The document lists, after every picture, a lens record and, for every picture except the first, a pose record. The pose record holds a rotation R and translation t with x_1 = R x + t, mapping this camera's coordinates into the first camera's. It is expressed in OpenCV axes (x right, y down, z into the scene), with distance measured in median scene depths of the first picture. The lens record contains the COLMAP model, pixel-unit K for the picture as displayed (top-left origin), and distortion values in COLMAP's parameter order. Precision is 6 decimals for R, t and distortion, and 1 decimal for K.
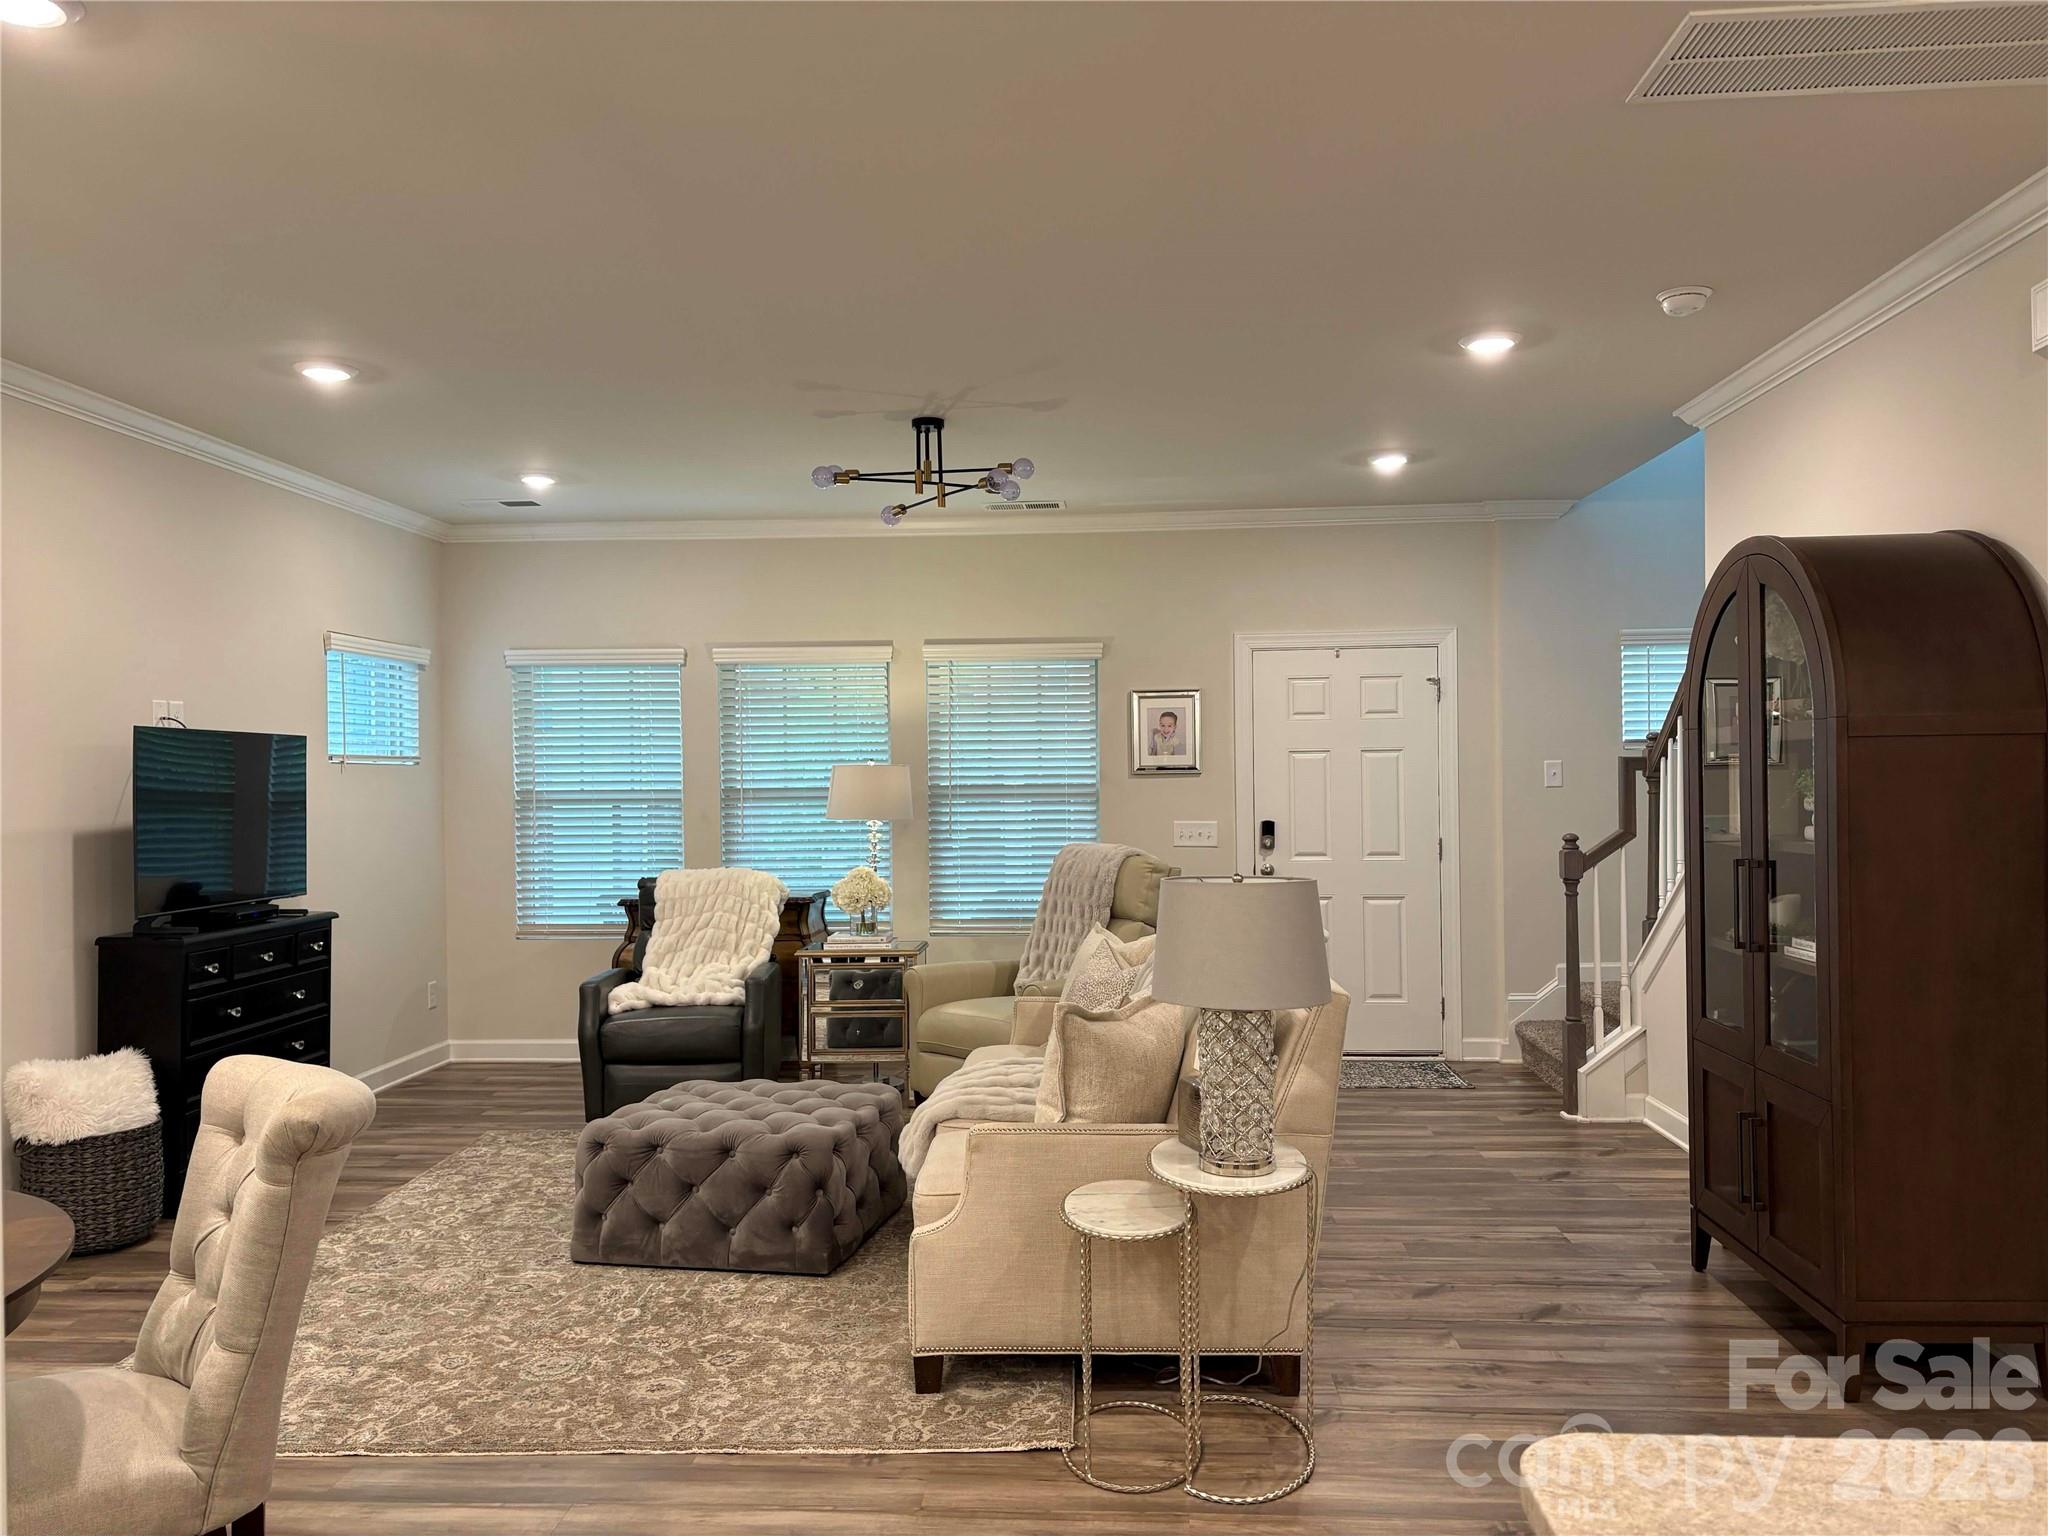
lens RADIAL K [[1564.0, 0, 1024.0], [0, 1564.0, 768.0], [0, 0, 1]] dist [0.018262, -0.004549]
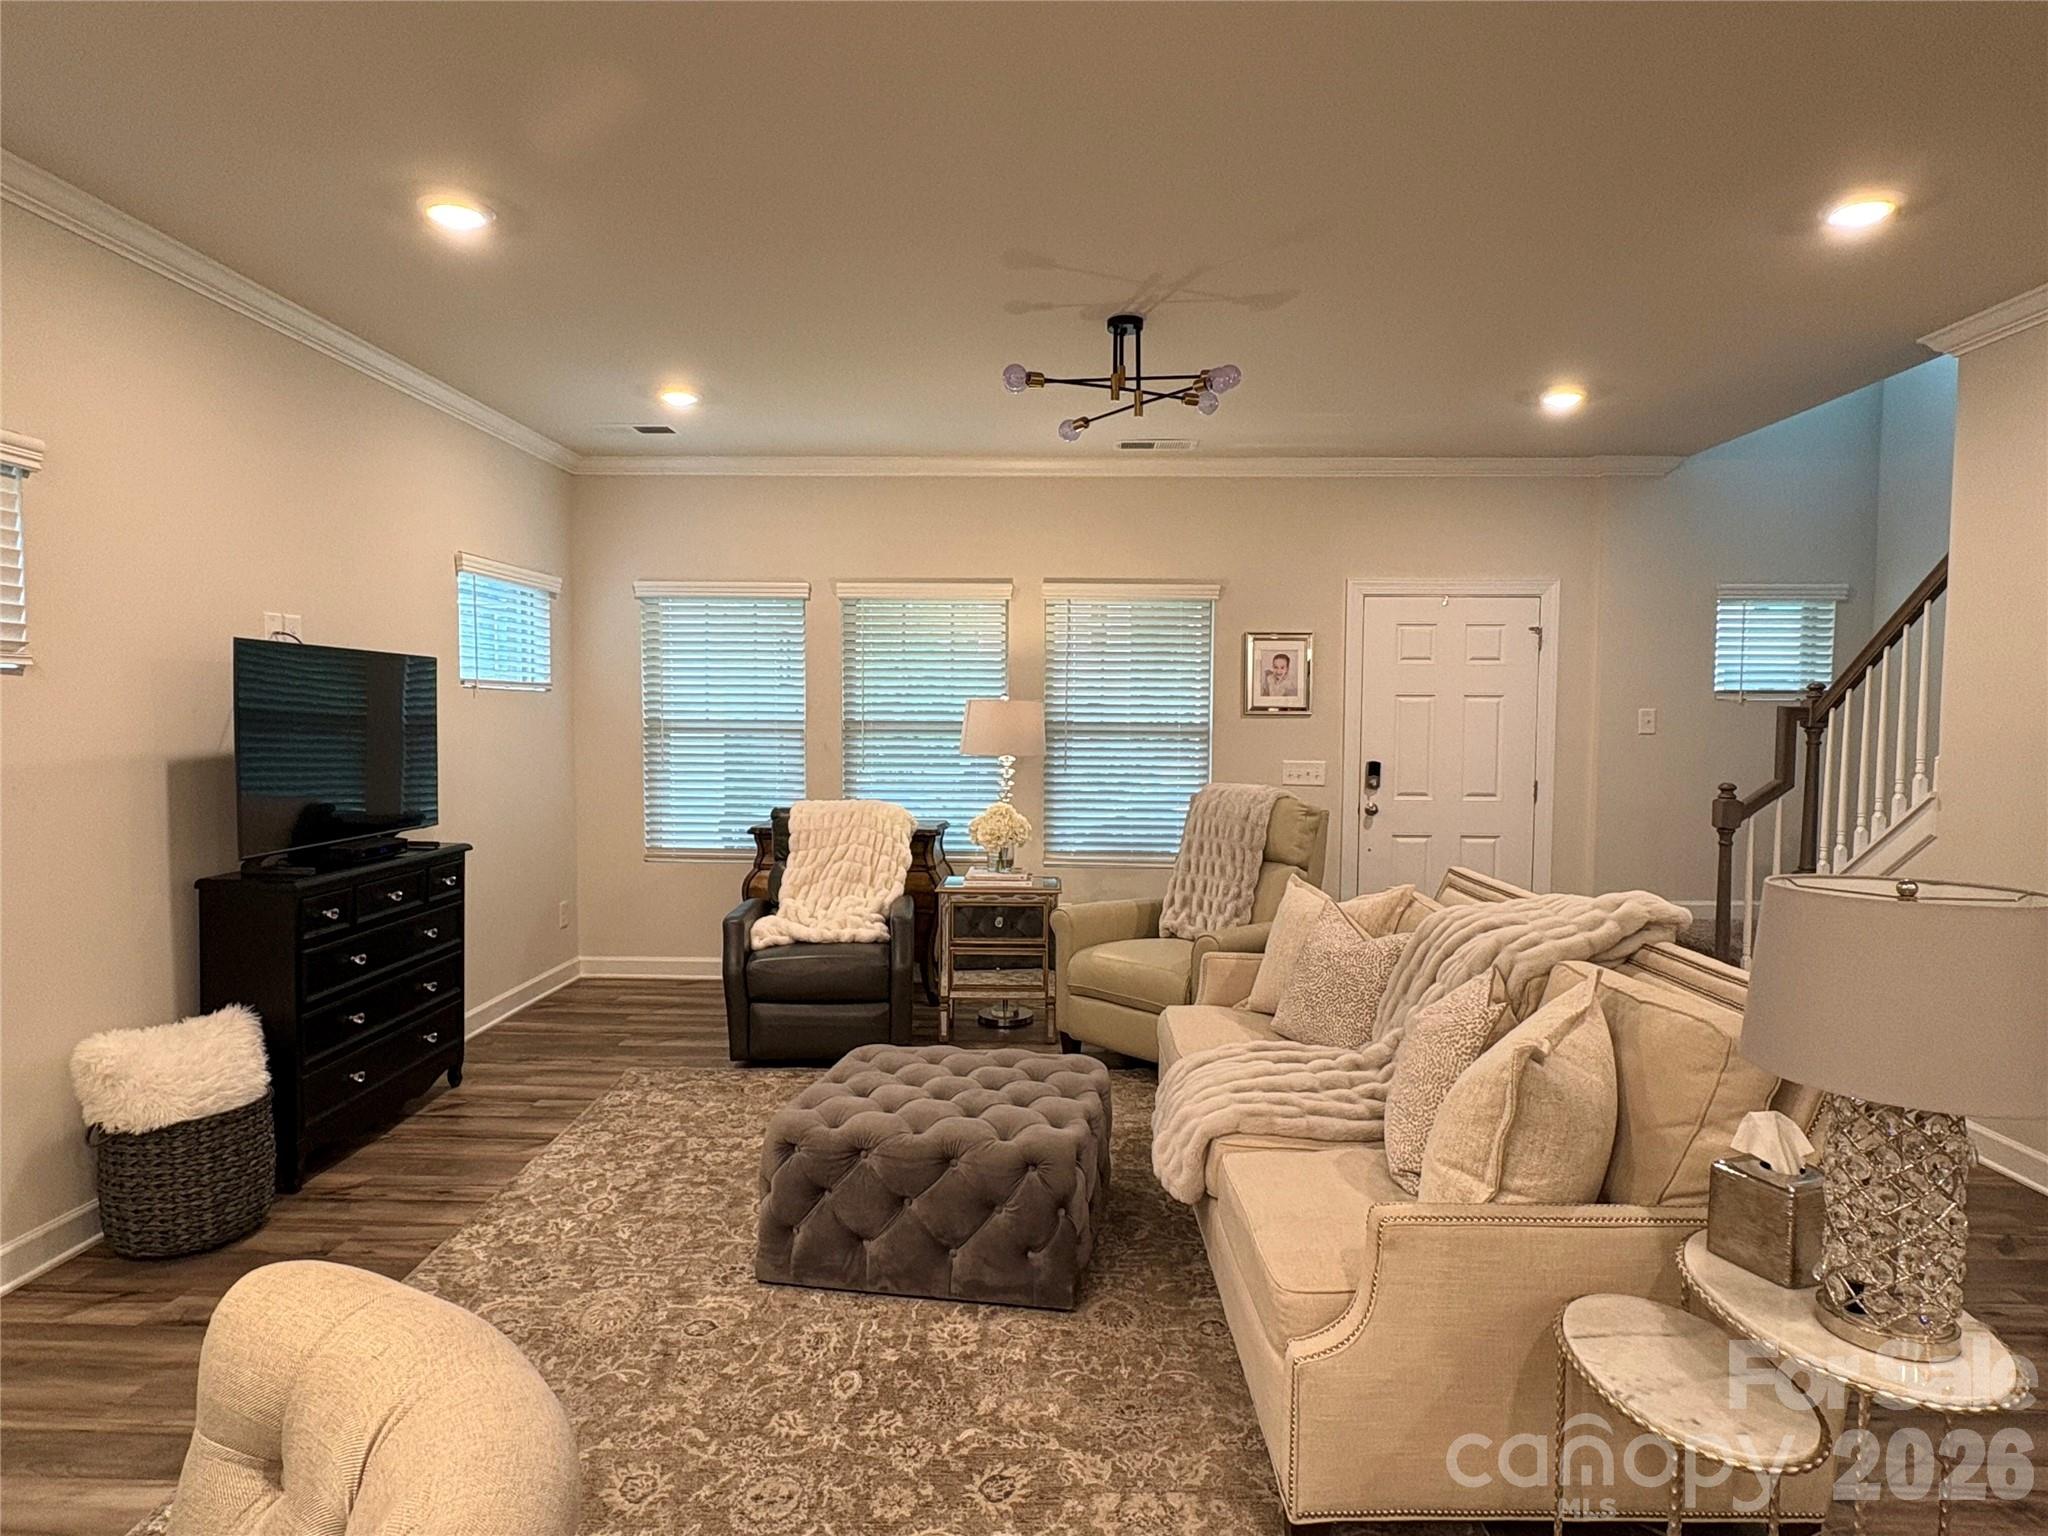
lens RADIAL K [[1185.5, 0, 1024.0], [0, 1185.5, 768.0], [0, 0, 1]] dist [-0.010583, 0.012915]
pose [[0.999453, 0.017693, 0.027937, -0.135082], [-0.019110, 0.998500, 0.051311, 0.003039], [-0.026987, -0.051817, 0.998292, 0.303341]]
